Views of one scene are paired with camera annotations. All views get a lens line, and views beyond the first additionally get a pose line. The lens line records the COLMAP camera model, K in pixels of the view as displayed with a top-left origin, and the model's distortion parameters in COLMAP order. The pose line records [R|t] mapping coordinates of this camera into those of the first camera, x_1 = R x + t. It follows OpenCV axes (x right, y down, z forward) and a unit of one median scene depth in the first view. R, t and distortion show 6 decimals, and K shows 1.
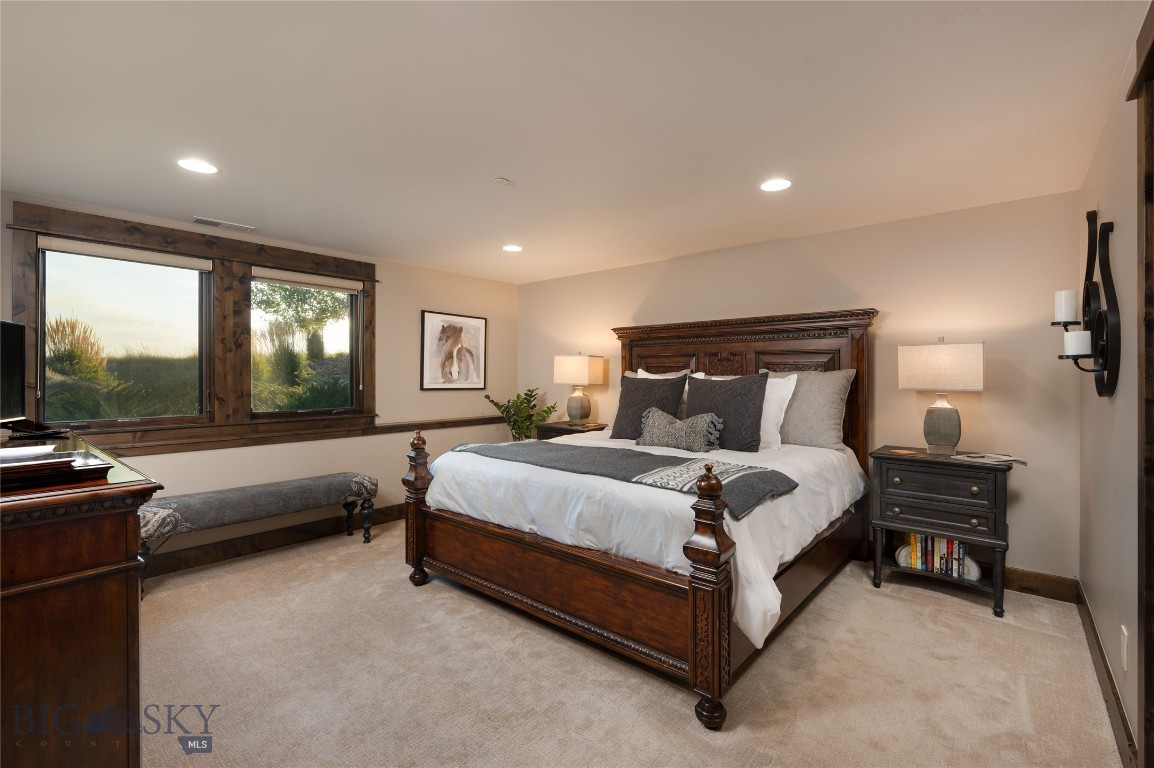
lens RADIAL K [[500.5, 0, 576.1], [0, 500.5, 380.4], [0, 0, 1]] dist [0.000101, -0.000020]
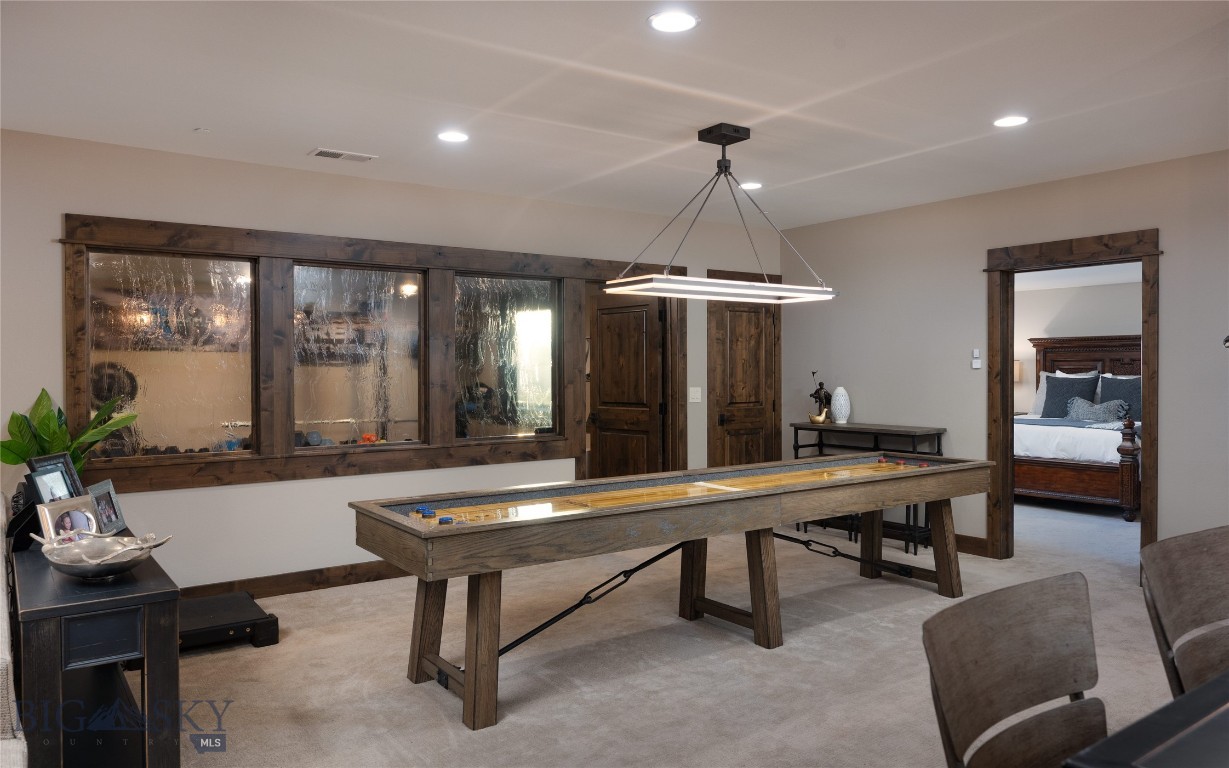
lens RADIAL K [[824.7, 0, 616.4], [0, 824.7, 386.9], [0, 0, 1]] dist [-0.005095, -0.000767]
pose [[0.973020, 0.001008, -0.230718, -0.608428], [0.002731, 0.999870, 0.015887, -0.019322], [0.230704, -0.016089, 0.972891, -1.706100]]
